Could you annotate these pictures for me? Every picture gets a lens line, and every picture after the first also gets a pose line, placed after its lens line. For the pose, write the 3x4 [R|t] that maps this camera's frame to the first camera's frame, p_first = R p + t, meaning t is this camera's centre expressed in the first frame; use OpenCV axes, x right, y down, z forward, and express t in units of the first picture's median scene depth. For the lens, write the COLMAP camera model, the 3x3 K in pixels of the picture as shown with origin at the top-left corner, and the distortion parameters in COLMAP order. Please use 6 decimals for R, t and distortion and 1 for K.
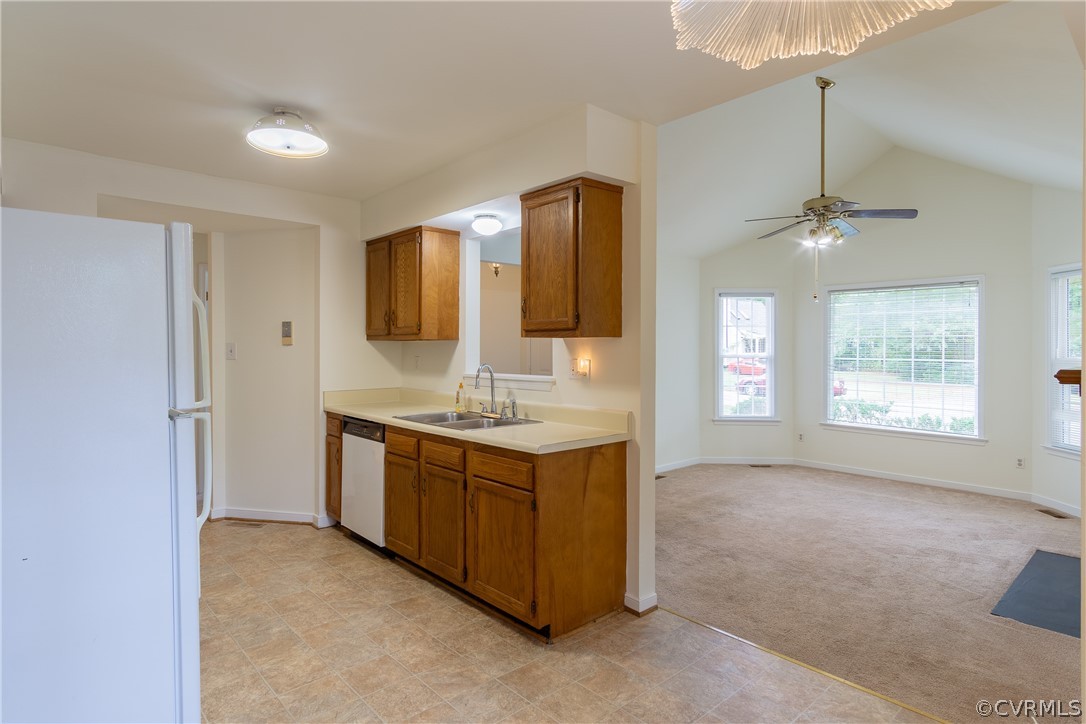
lens RADIAL K [[585.7, 0, 522.6], [0, 585.7, 352.5], [0, 0, 1]] dist [0.002415, 0.003642]
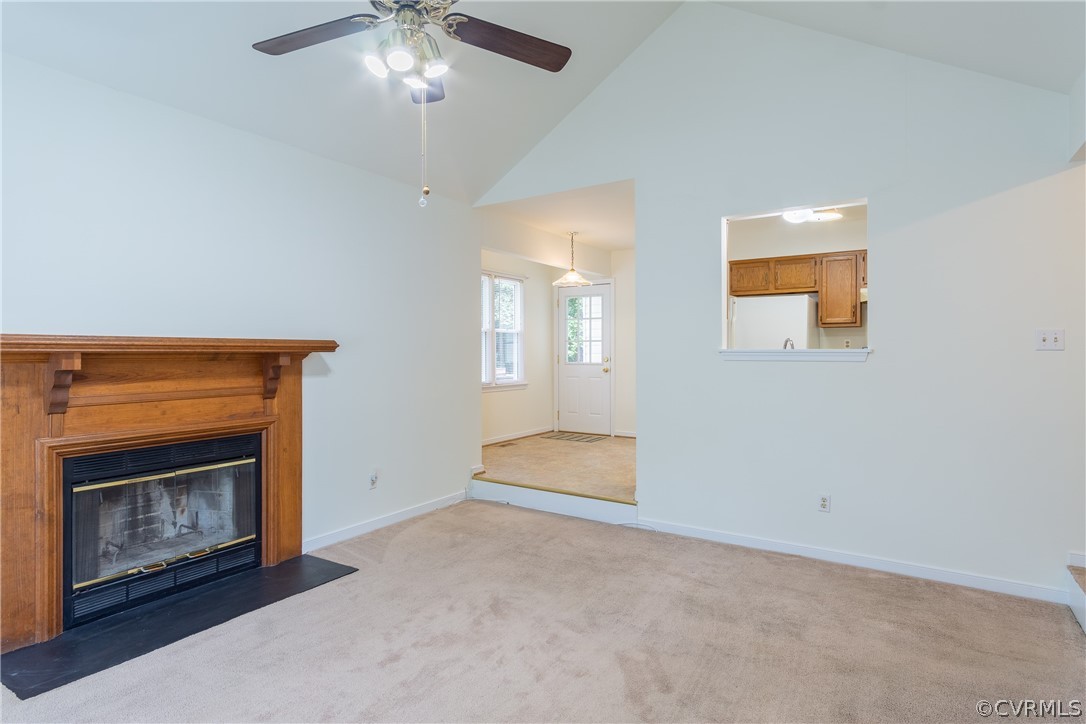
lens RADIAL K [[585.7, 0, 546.0], [0, 585.7, 354.2], [0, 0, 1]] dist [0.002415, 0.003642]
pose [[-0.956070, 0.001637, -0.293134, 0.660905], [-0.002446, 0.999905, 0.013562, 0.032514], [0.293128, 0.013683, -0.955975, 1.778759]]
